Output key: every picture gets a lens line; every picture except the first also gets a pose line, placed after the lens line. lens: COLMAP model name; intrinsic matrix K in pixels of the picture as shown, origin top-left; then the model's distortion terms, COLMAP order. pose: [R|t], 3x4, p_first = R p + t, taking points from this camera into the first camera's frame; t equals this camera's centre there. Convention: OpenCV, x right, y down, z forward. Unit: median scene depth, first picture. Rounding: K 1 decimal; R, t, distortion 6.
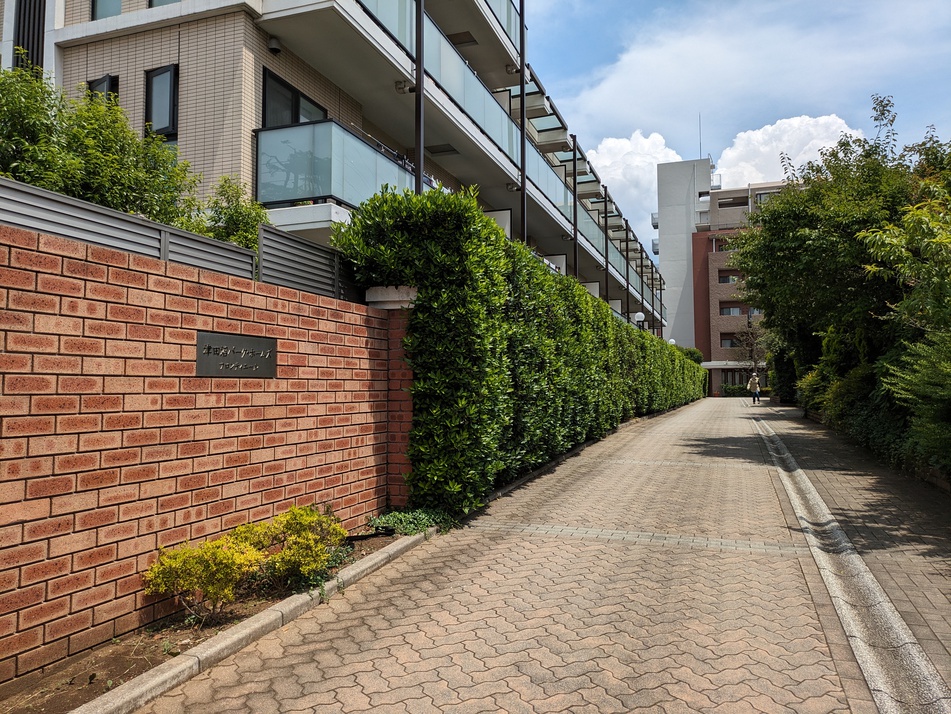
lens RADIAL K [[707.4, 0, 476.3], [0, 707.4, 336.3], [0, 0, 1]] dist [0.044559, -0.066840]
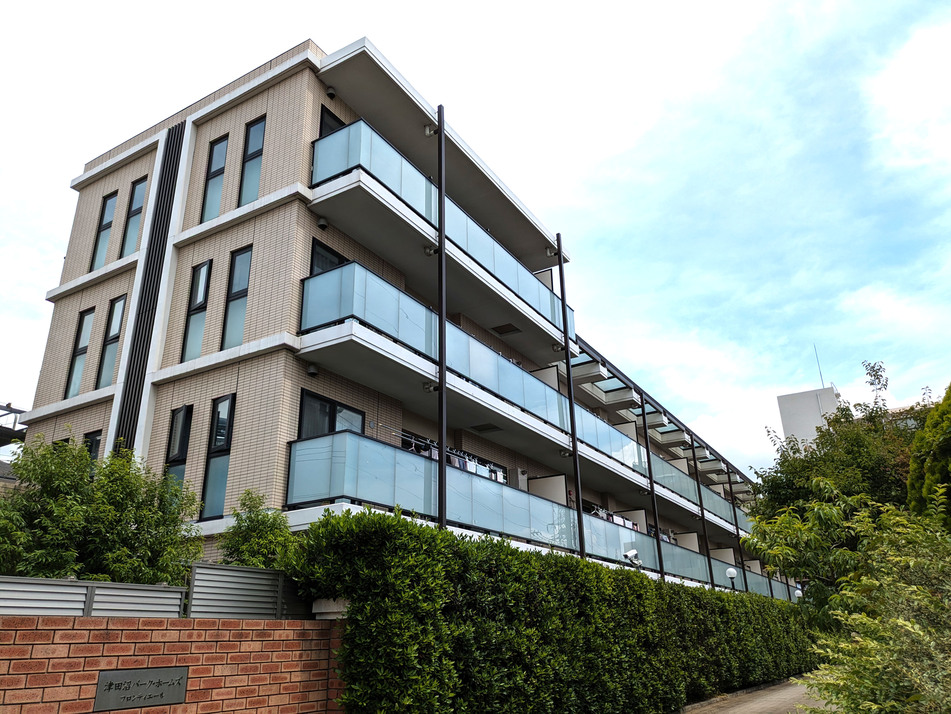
lens RADIAL K [[705.5, 0, 475.5], [0, 705.5, 357.0], [0, 0, 1]] dist [0.018935, -0.007810]
pose [[0.979825, -0.095143, -0.175761, 0.344758], [0.036732, 0.950166, -0.309571, -0.079448], [0.196455, 0.296870, 0.934491, -0.131477]]
